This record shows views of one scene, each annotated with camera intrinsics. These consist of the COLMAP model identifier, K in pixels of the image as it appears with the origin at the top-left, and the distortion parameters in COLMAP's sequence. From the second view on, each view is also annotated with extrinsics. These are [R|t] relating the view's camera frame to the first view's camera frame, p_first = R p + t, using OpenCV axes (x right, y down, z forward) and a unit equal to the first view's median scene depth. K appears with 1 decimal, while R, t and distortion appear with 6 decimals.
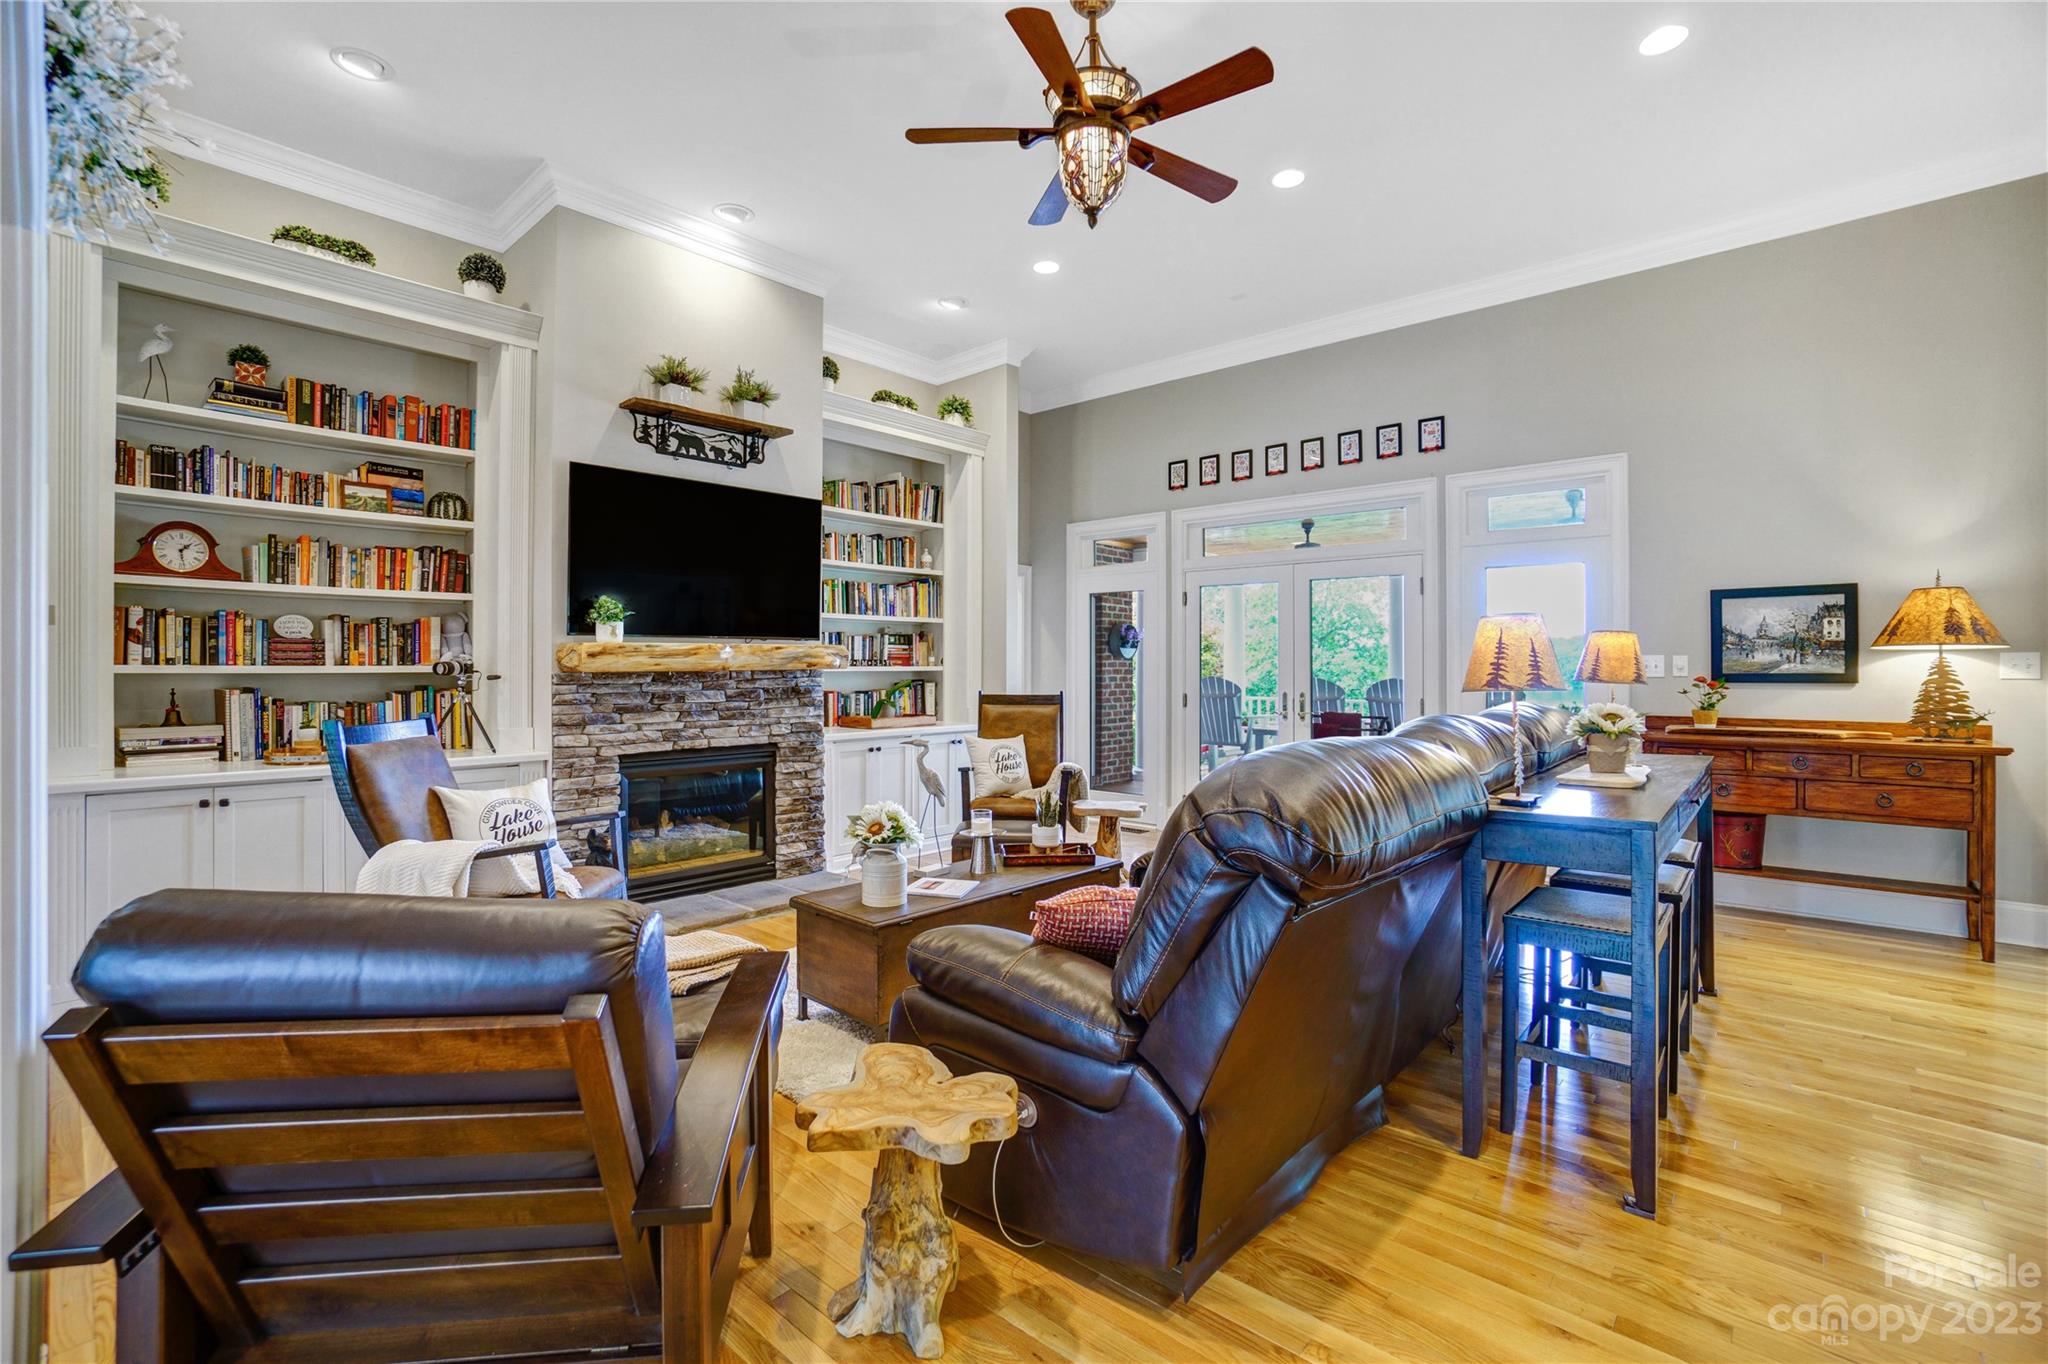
lens RADIAL K [[913.2, 0, 1017.5], [0, 913.2, 675.2], [0, 0, 1]] dist [-0.068074, 0.025762]
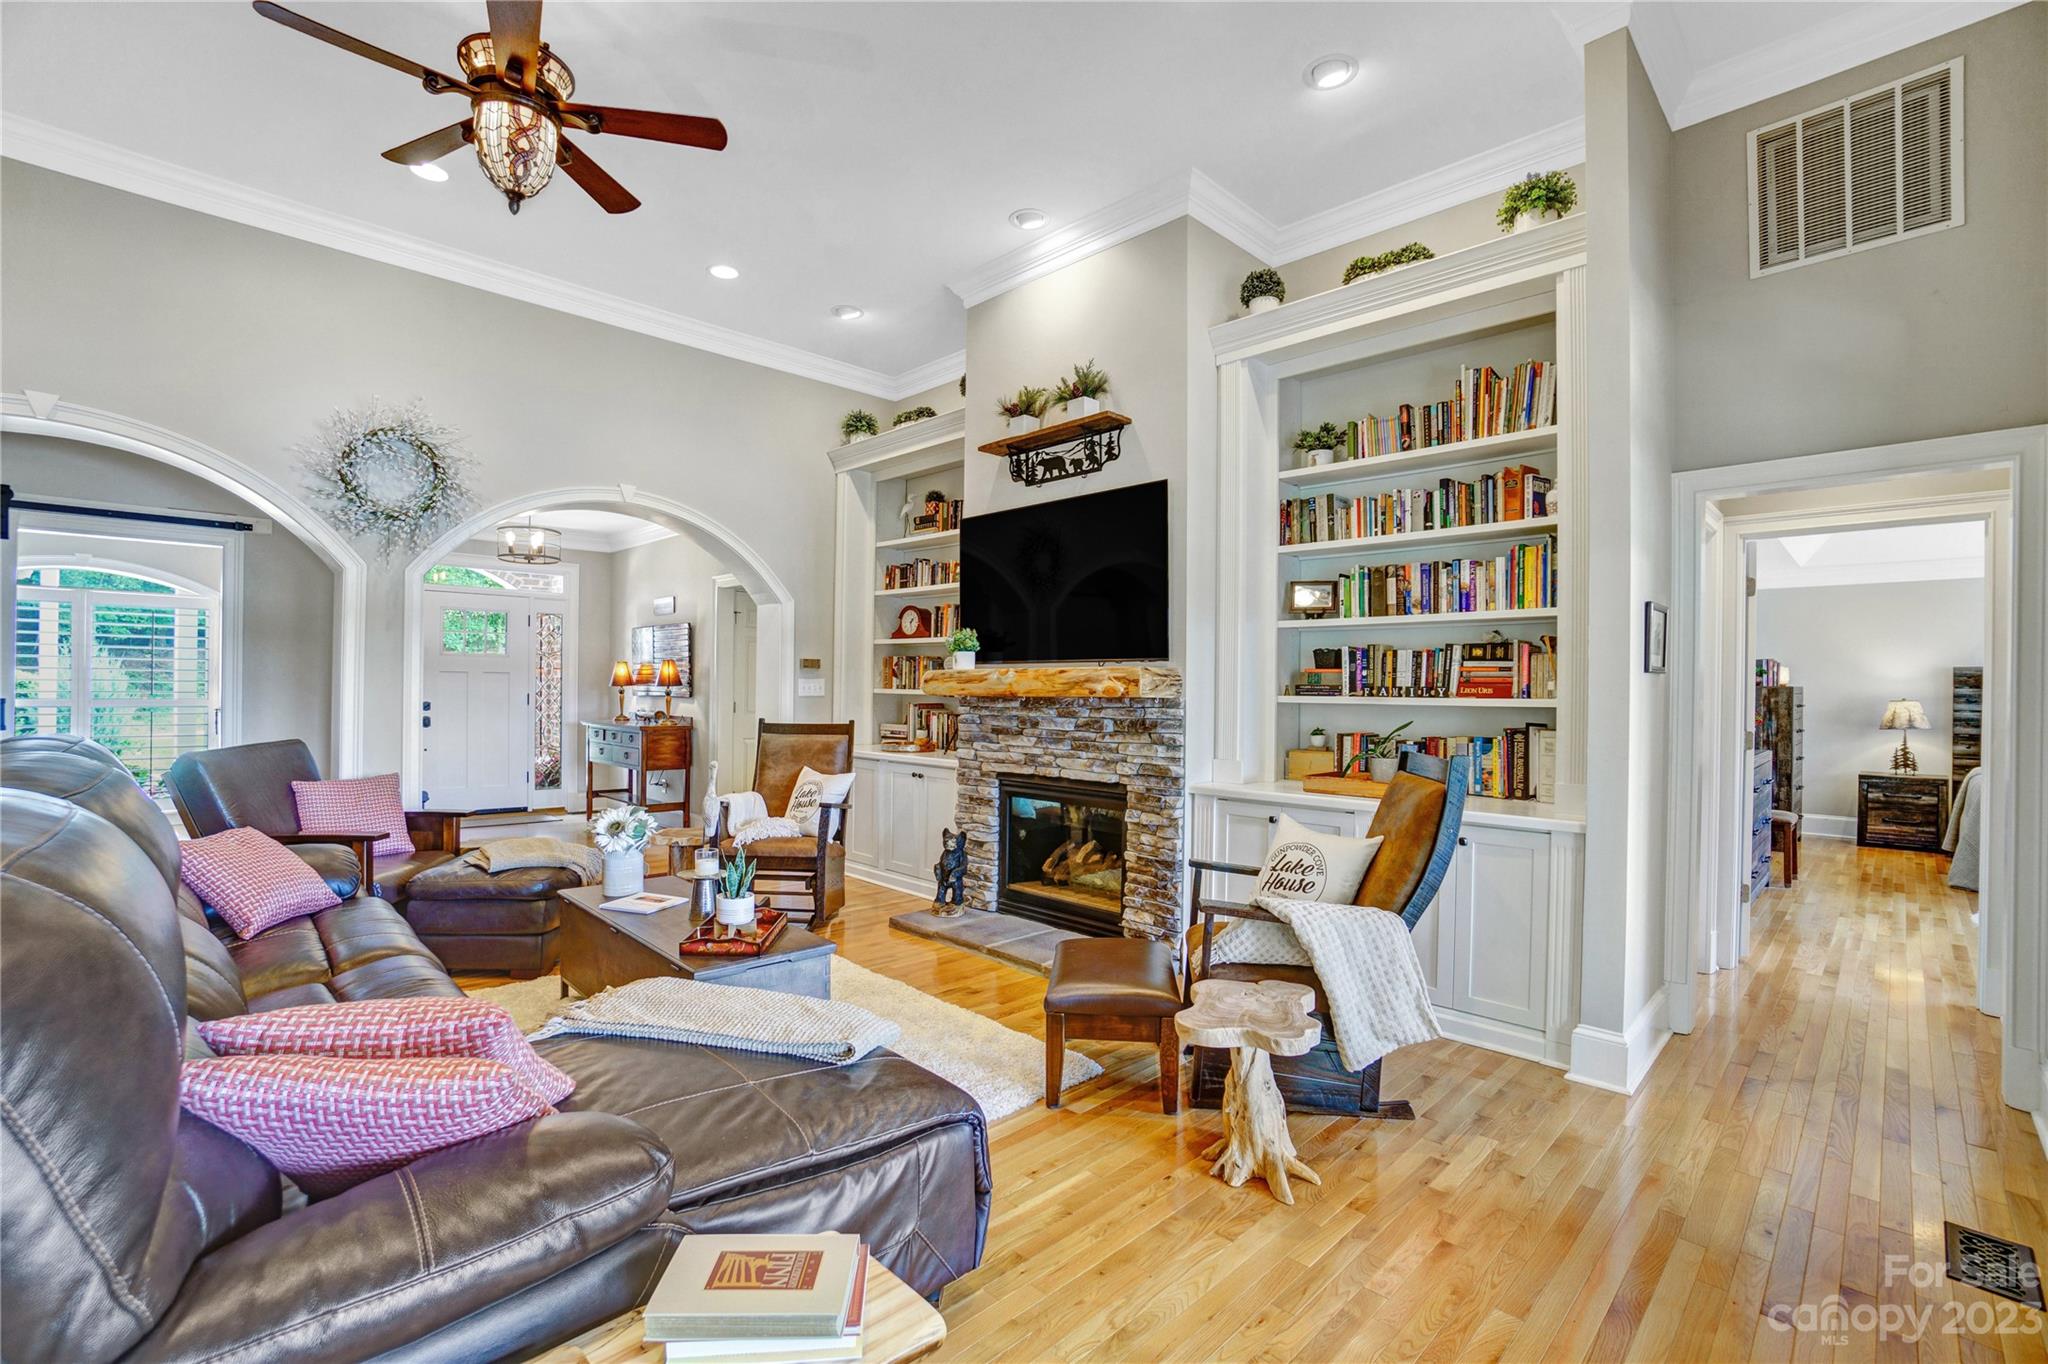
lens RADIAL K [[902.2, 0, 1018.4], [0, 902.2, 686.8], [0, 0, 1]] dist [-0.046102, 0.000867]
pose [[-0.058665, -0.003332, -0.998272, 0.601884], [-0.022212, 0.999751, -0.002032, -0.012556], [0.998031, 0.022055, -0.058725, 0.998637]]
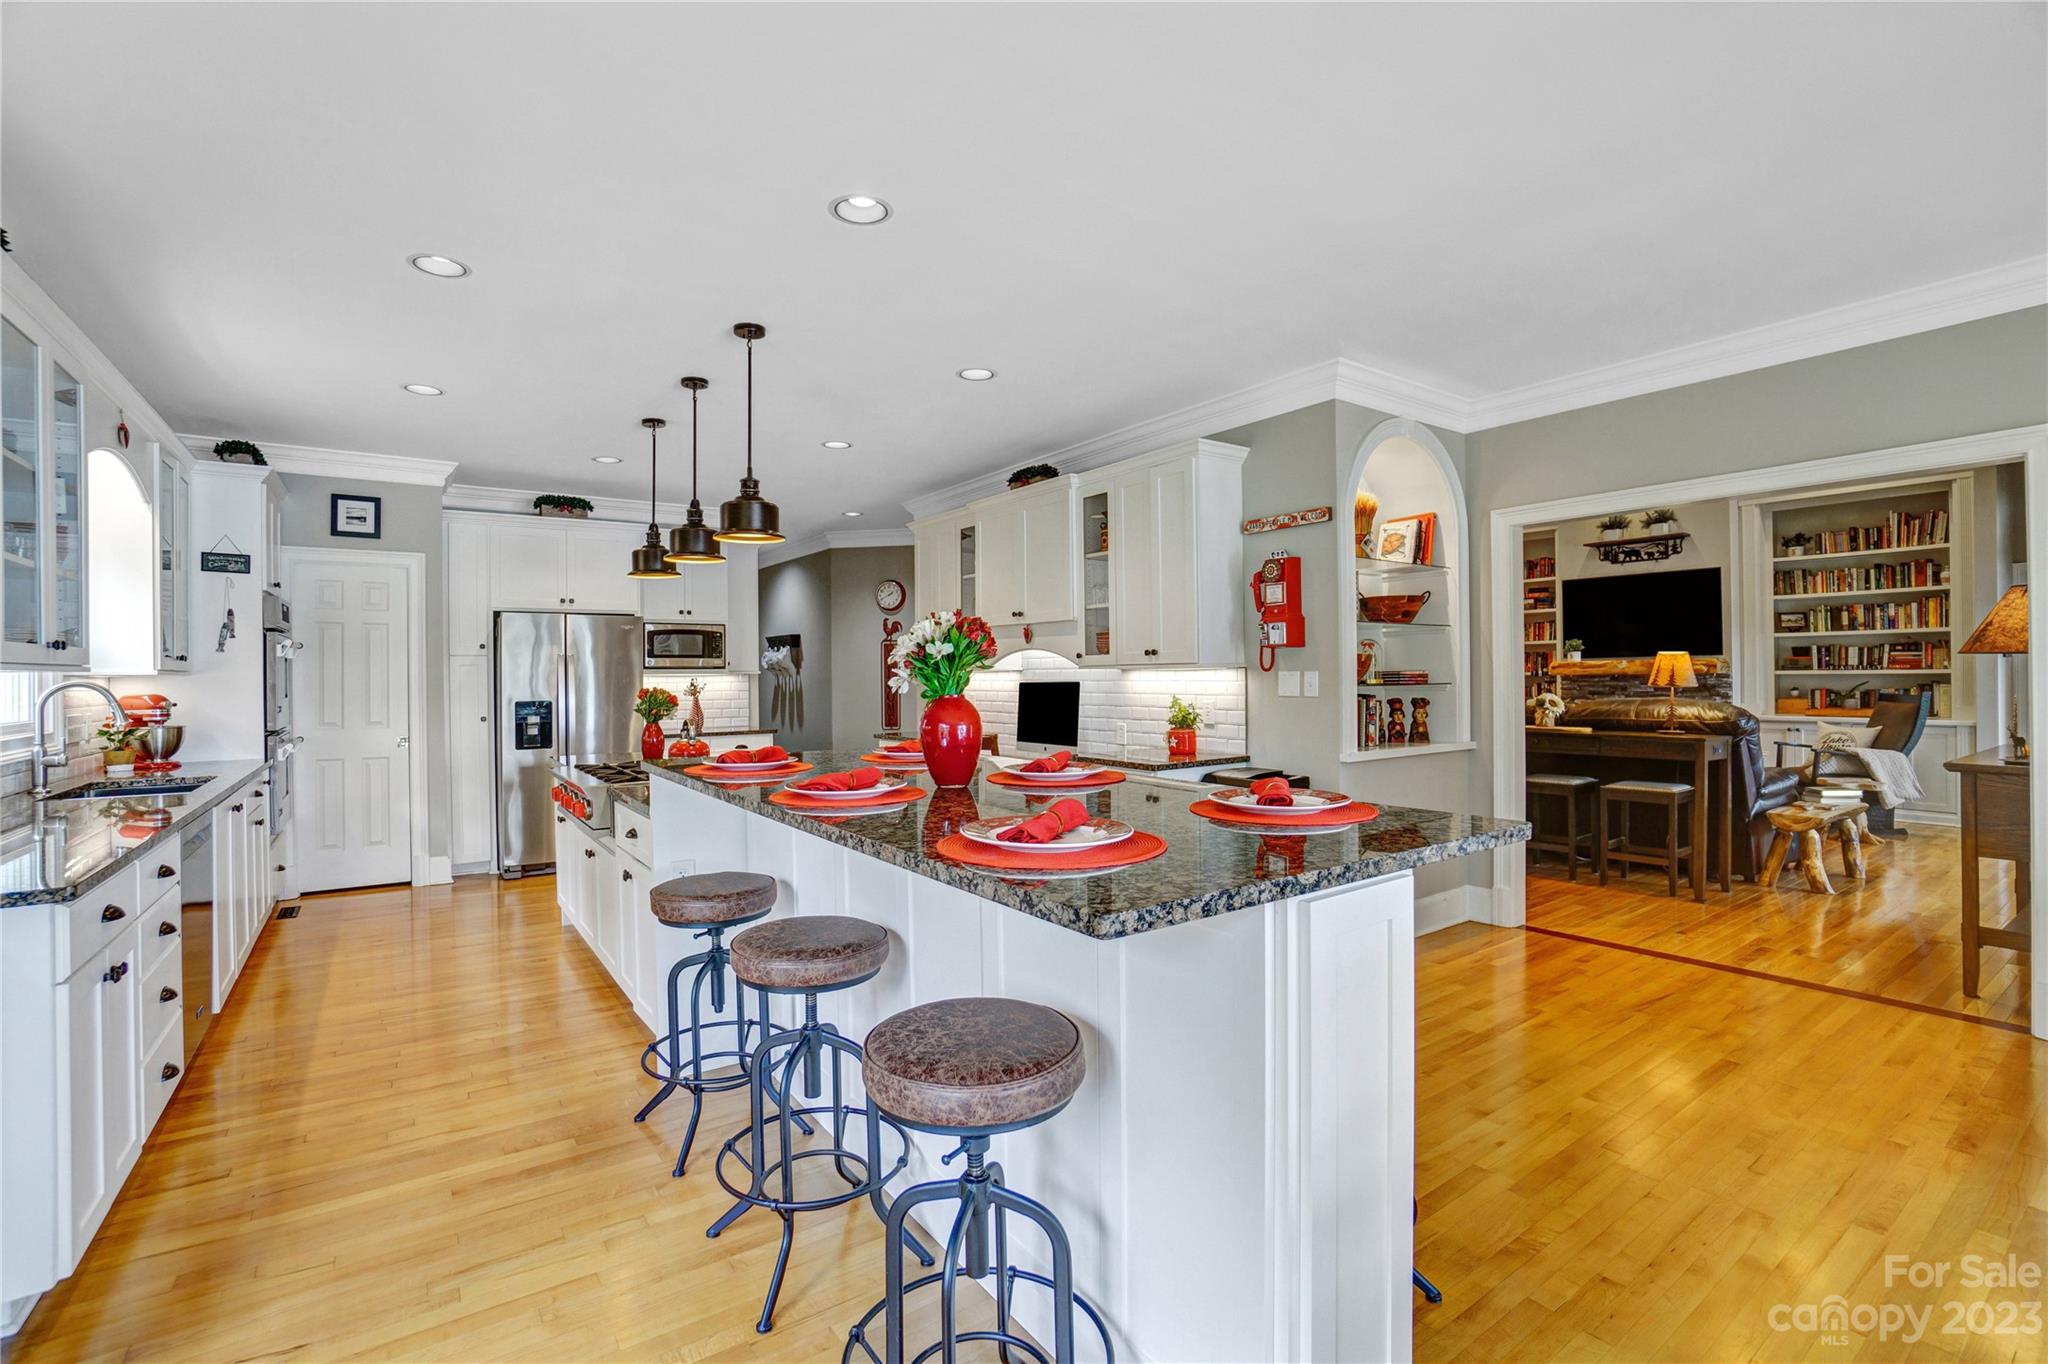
lens RADIAL K [[913.2, 0, 1017.5], [0, 913.2, 675.2], [0, 0, 1]] dist [-0.068074, 0.025762]
pose [[-0.236681, 0.008142, -0.971553, 1.711357], [0.004054, 0.999964, 0.007392, -0.021124], [0.971579, -0.002189, -0.236706, 0.182579]]
